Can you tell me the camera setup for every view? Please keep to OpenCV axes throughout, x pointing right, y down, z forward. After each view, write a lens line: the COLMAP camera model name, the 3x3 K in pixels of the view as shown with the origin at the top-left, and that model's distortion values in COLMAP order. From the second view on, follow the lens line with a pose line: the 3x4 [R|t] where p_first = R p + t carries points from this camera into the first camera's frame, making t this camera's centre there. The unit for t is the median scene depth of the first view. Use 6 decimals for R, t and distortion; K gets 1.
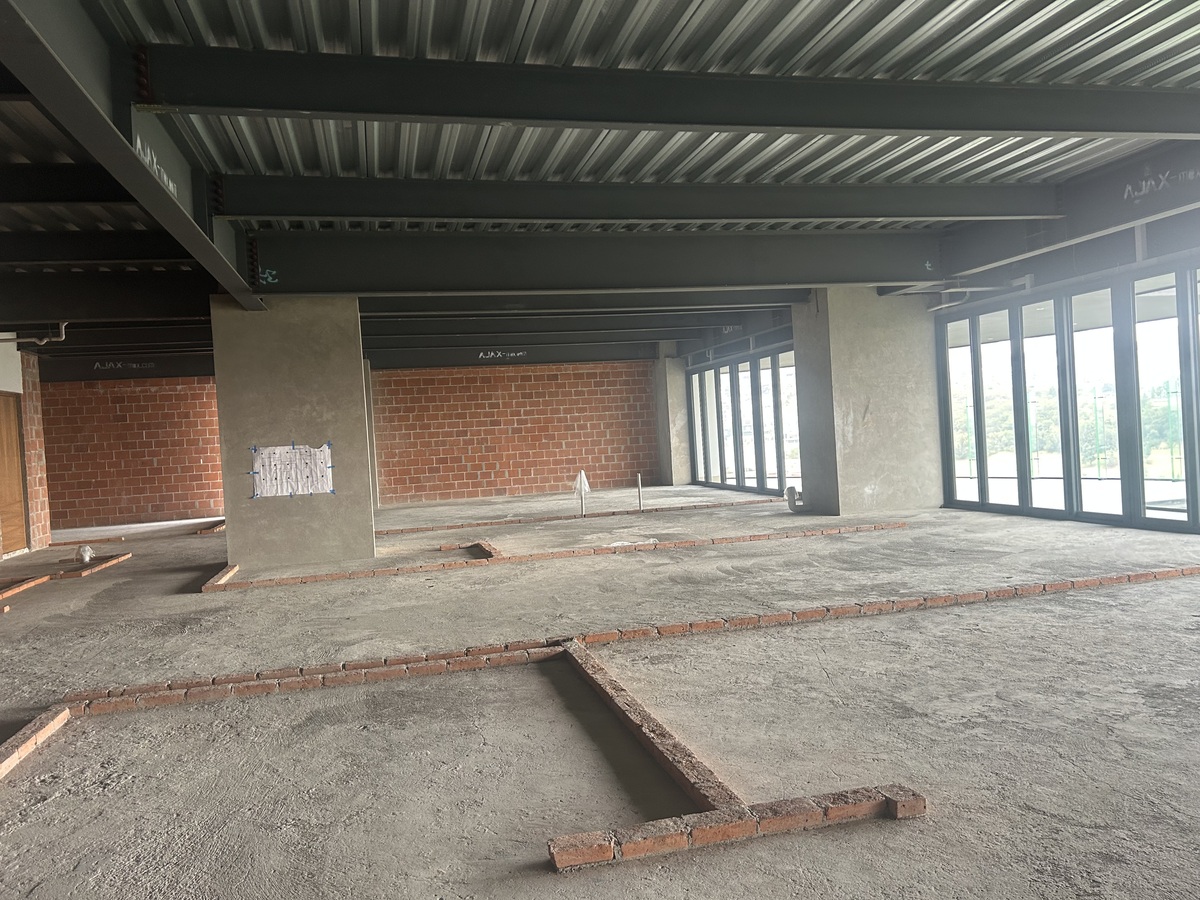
lens RADIAL K [[897.4, 0, 603.3], [0, 897.4, 450.4], [0, 0, 1]] dist [0.024659, -0.035190]
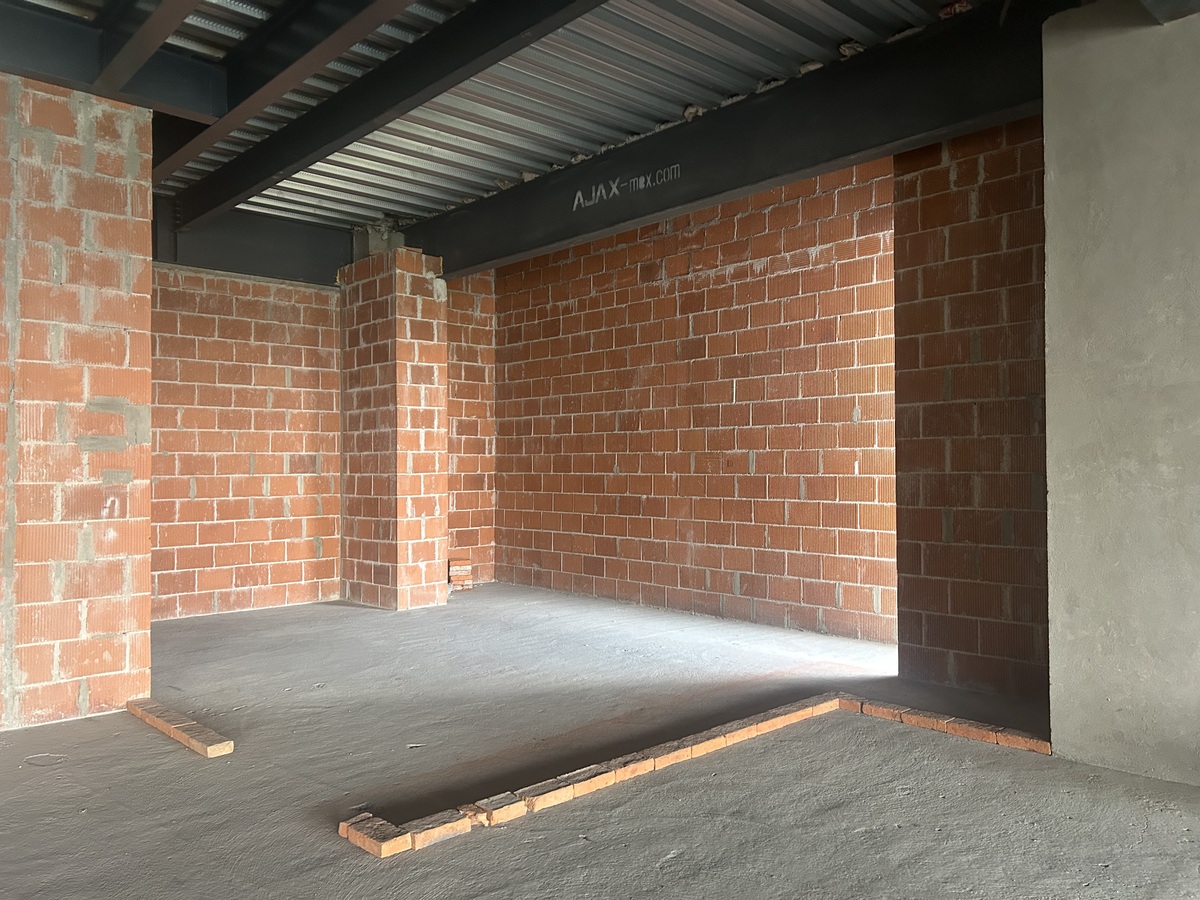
lens RADIAL K [[897.4, 0, 565.3], [0, 897.4, 474.1], [0, 0, 1]] dist [0.024659, -0.035190]
pose [[0.465743, 0.065581, -0.882486, -0.205032], [-0.042253, 0.997761, 0.051848, 0.001593], [0.883911, 0.013140, 0.467471, 0.759220]]
